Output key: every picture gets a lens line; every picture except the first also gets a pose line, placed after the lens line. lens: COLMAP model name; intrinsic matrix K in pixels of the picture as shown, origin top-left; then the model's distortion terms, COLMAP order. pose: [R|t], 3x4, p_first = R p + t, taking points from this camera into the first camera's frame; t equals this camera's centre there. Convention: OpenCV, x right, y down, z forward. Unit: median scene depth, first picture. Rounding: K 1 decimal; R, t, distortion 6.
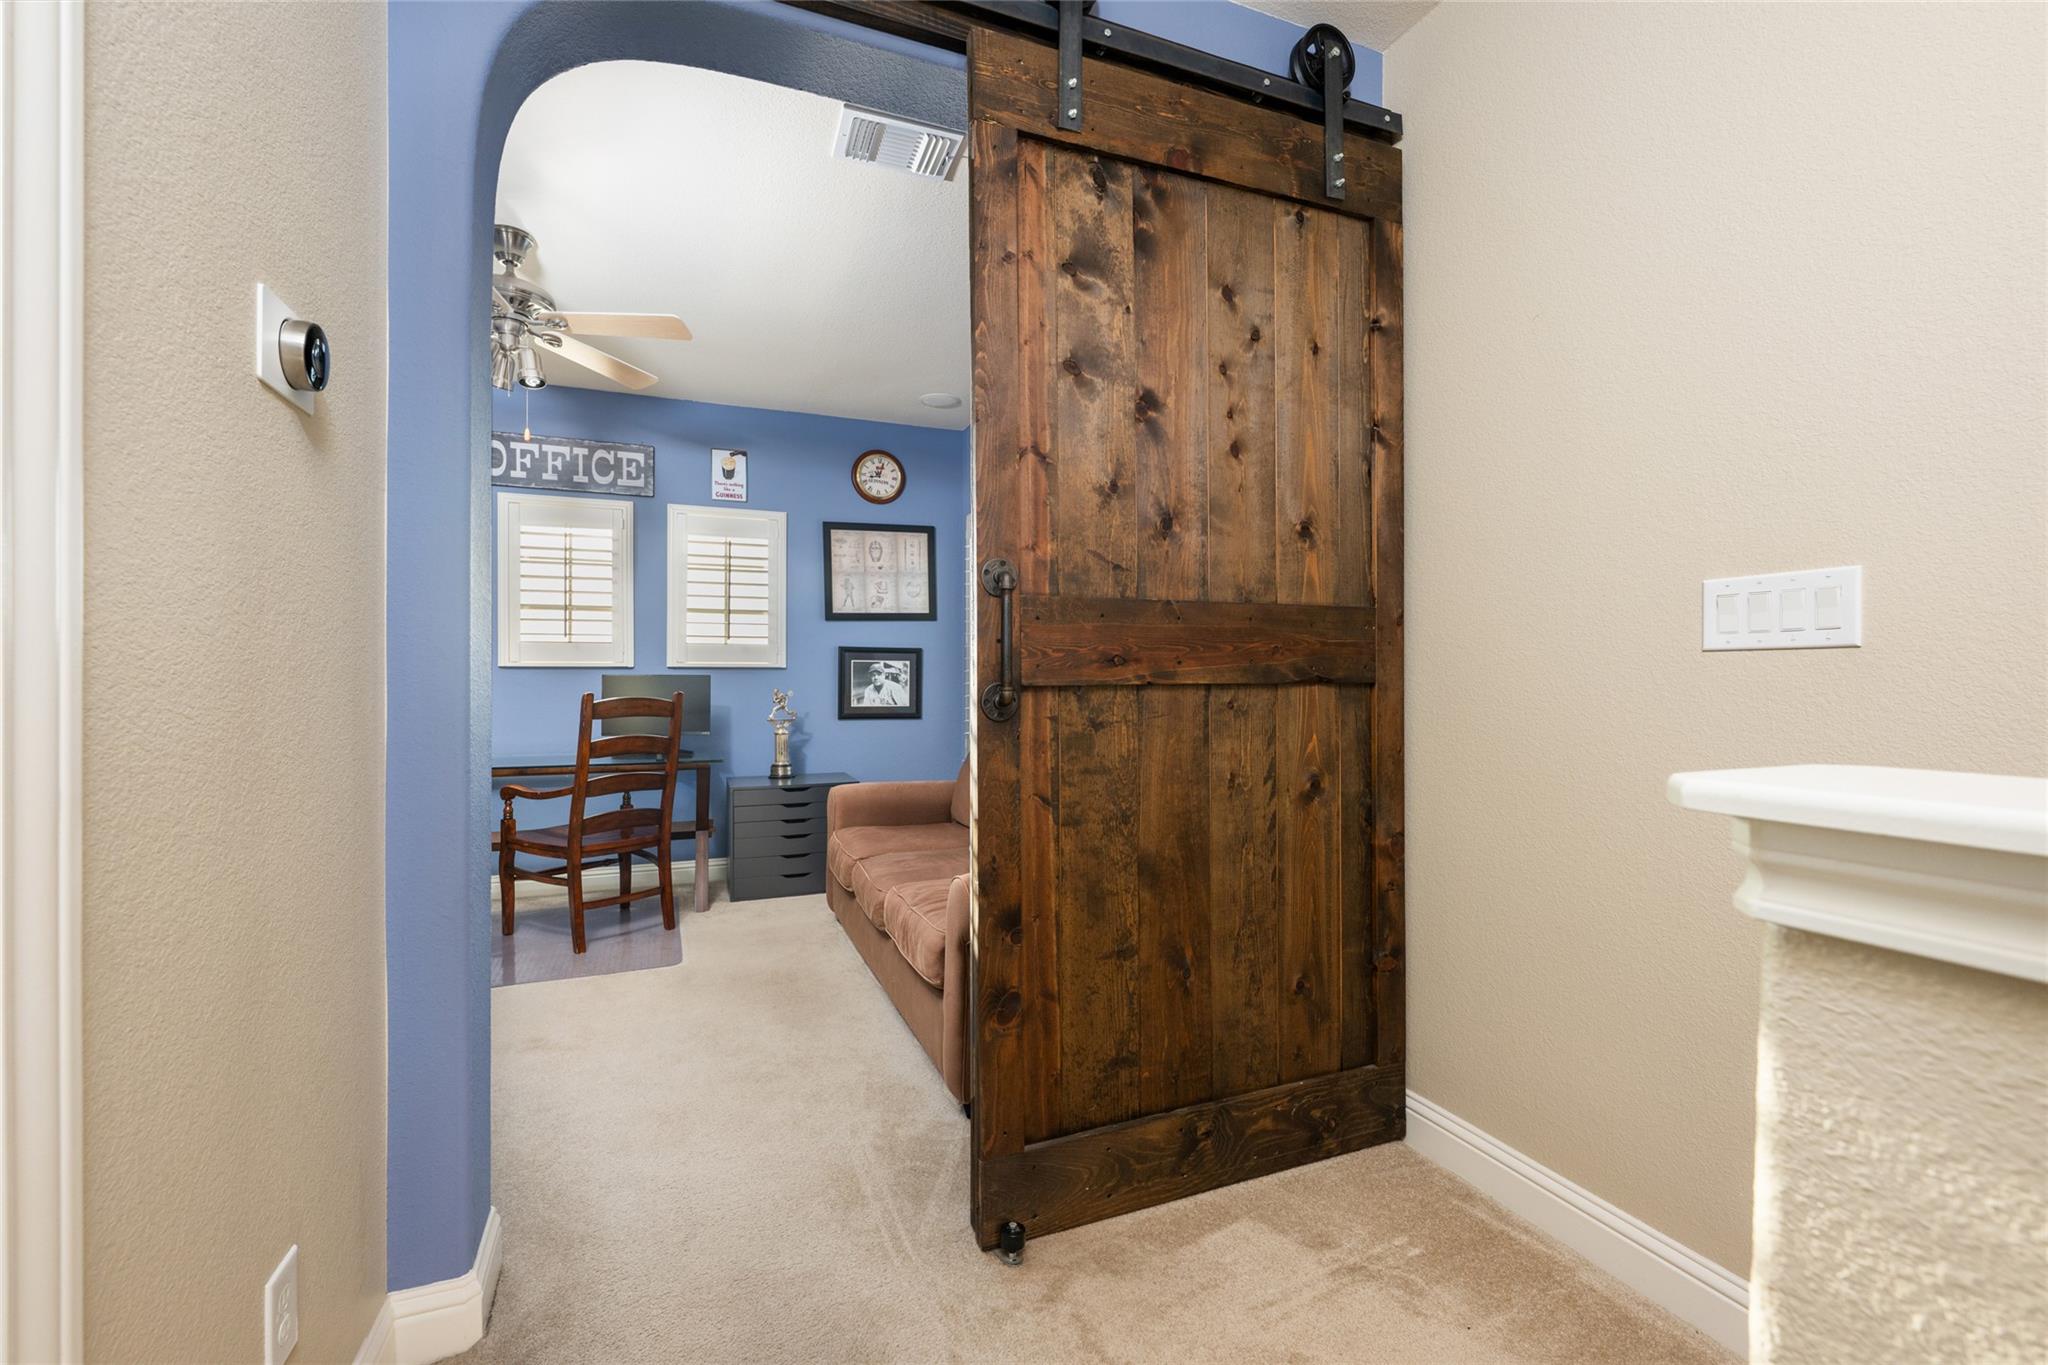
lens RADIAL K [[840.7, 0, 1007.3], [0, 840.7, 683.0], [0, 0, 1]] dist [-0.003227, -0.000359]
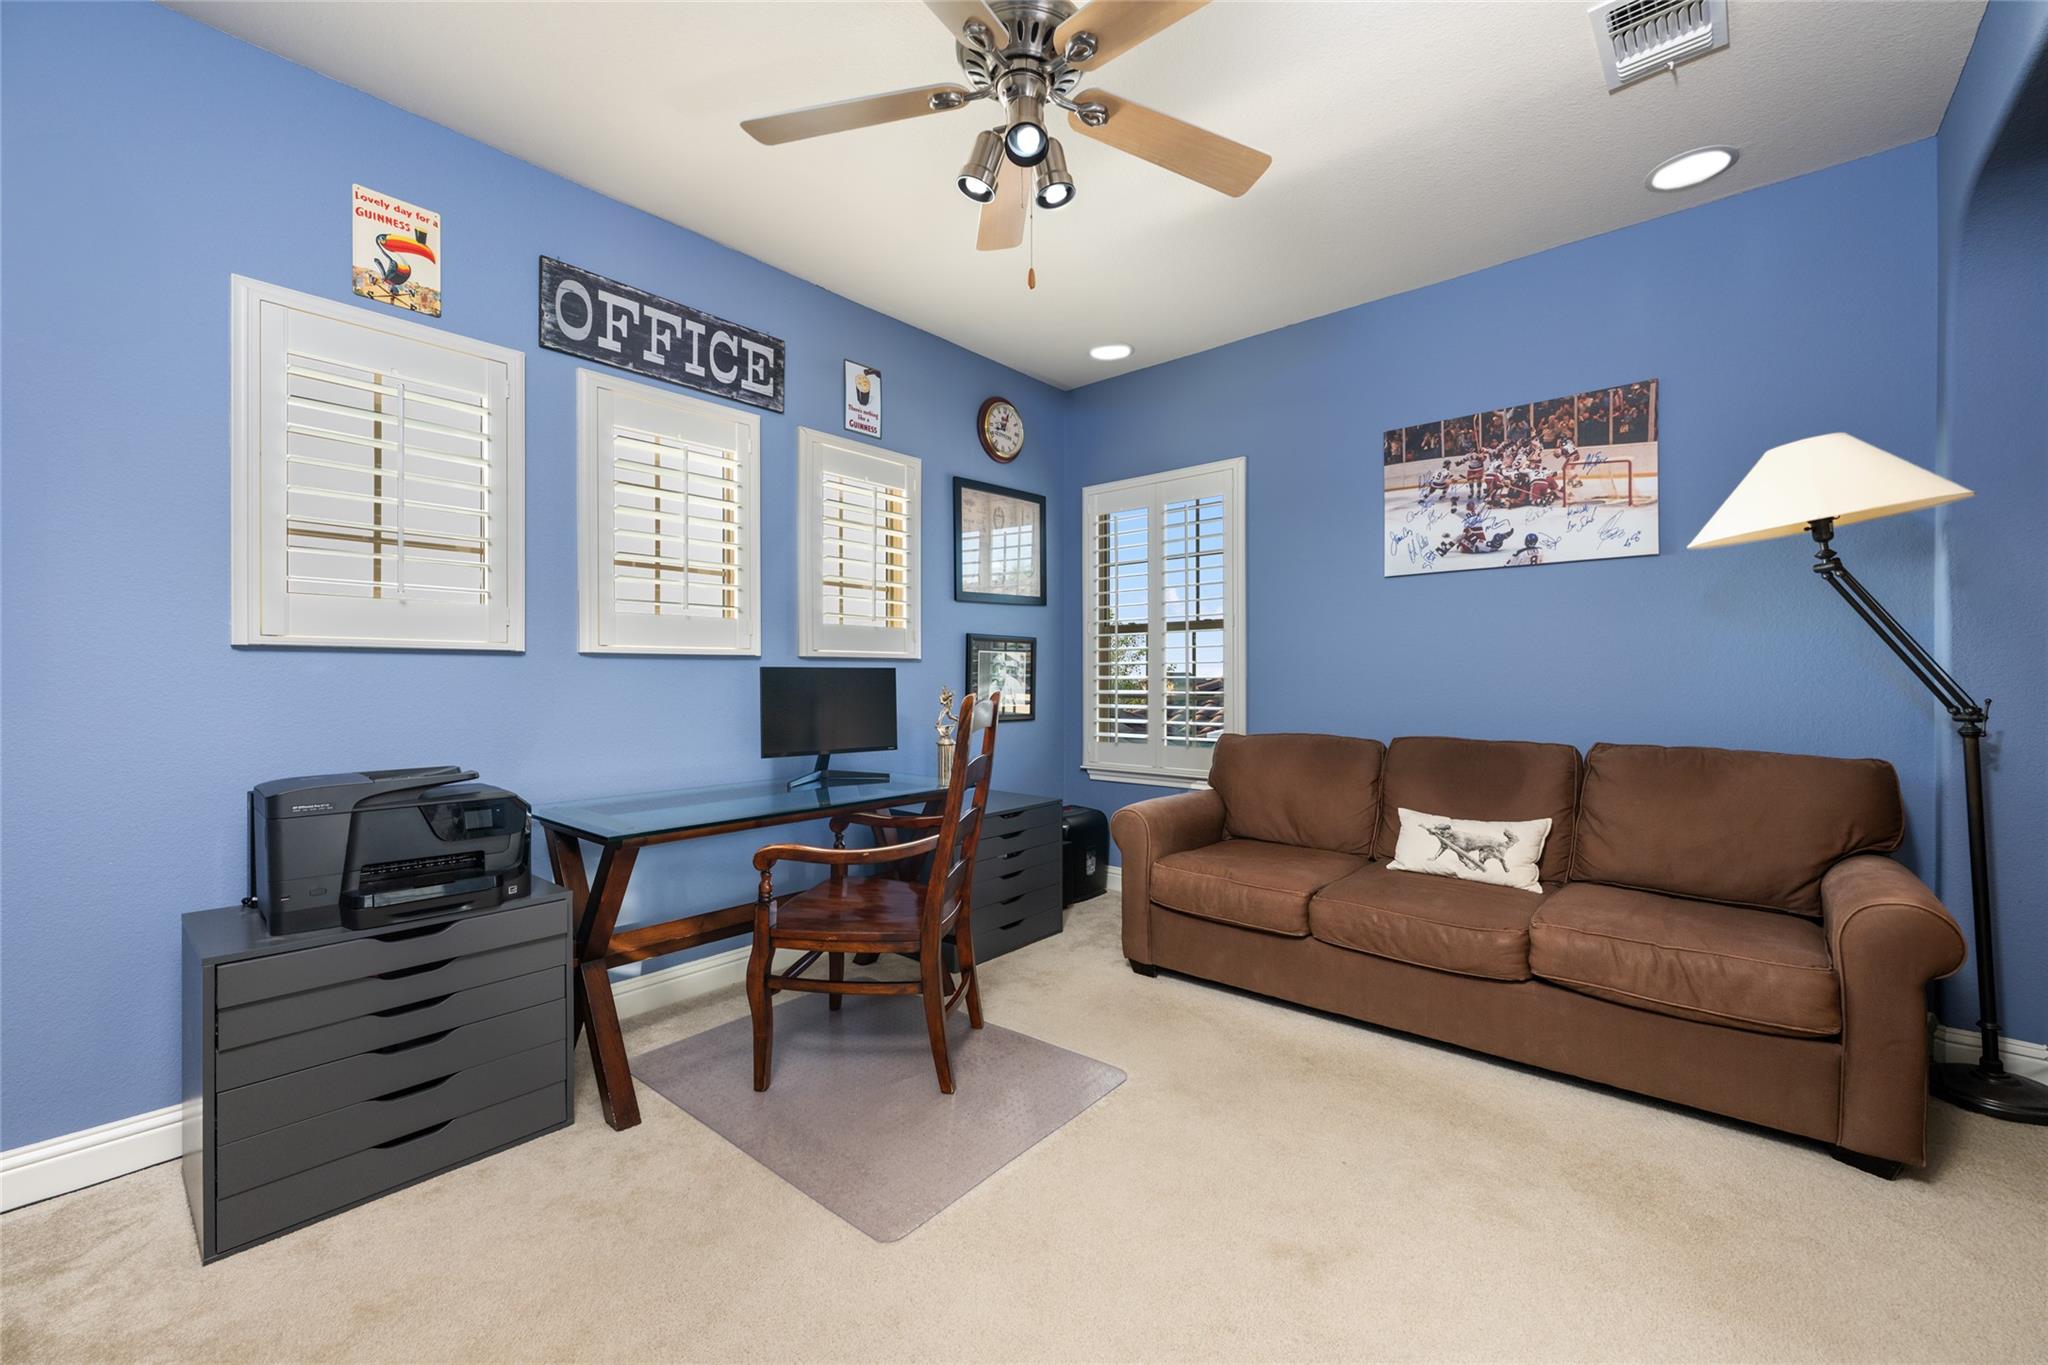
lens RADIAL K [[821.9, 0, 1038.2], [0, 821.9, 674.6], [0, 0, 1]] dist [-0.001473, -0.000115]
pose [[0.880704, -0.000015, 0.473668, -0.538254], [0.000228, 1.000000, -0.000392, -0.003720], [-0.473667, 0.000454, 0.880704, 0.286955]]
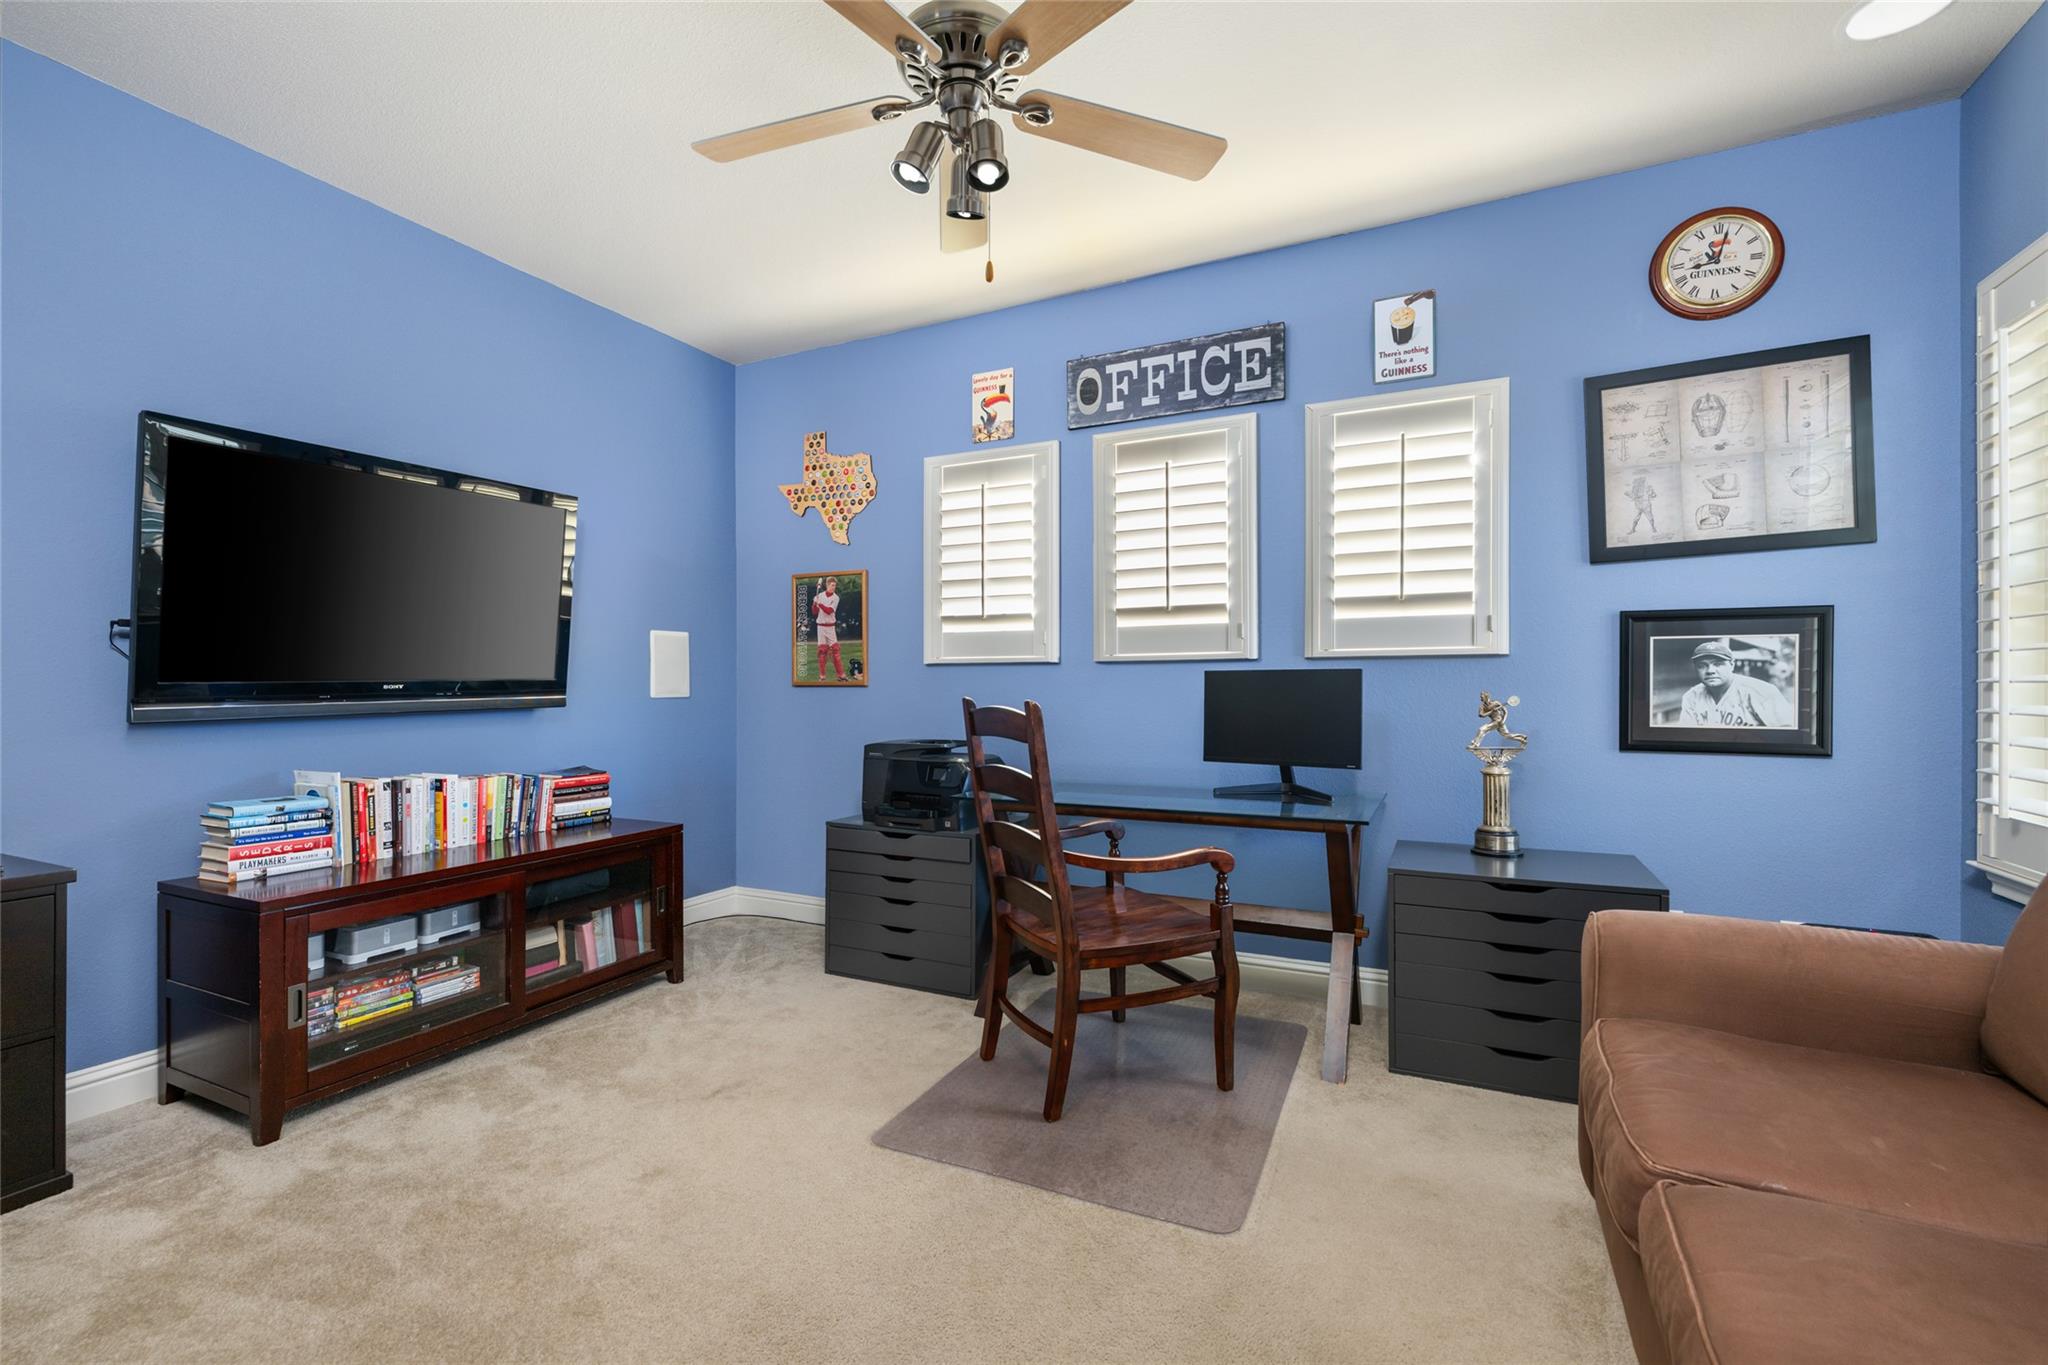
lens RADIAL K [[840.7, 0, 1056.6], [0, 840.7, 683.2], [0, 0, 1]] dist [-0.003227, -0.000359]
pose [[0.685003, -0.001029, -0.728539, -0.063549], [0.007830, 0.999952, 0.005949, -0.004882], [0.728498, -0.009779, 0.684978, 0.404035]]
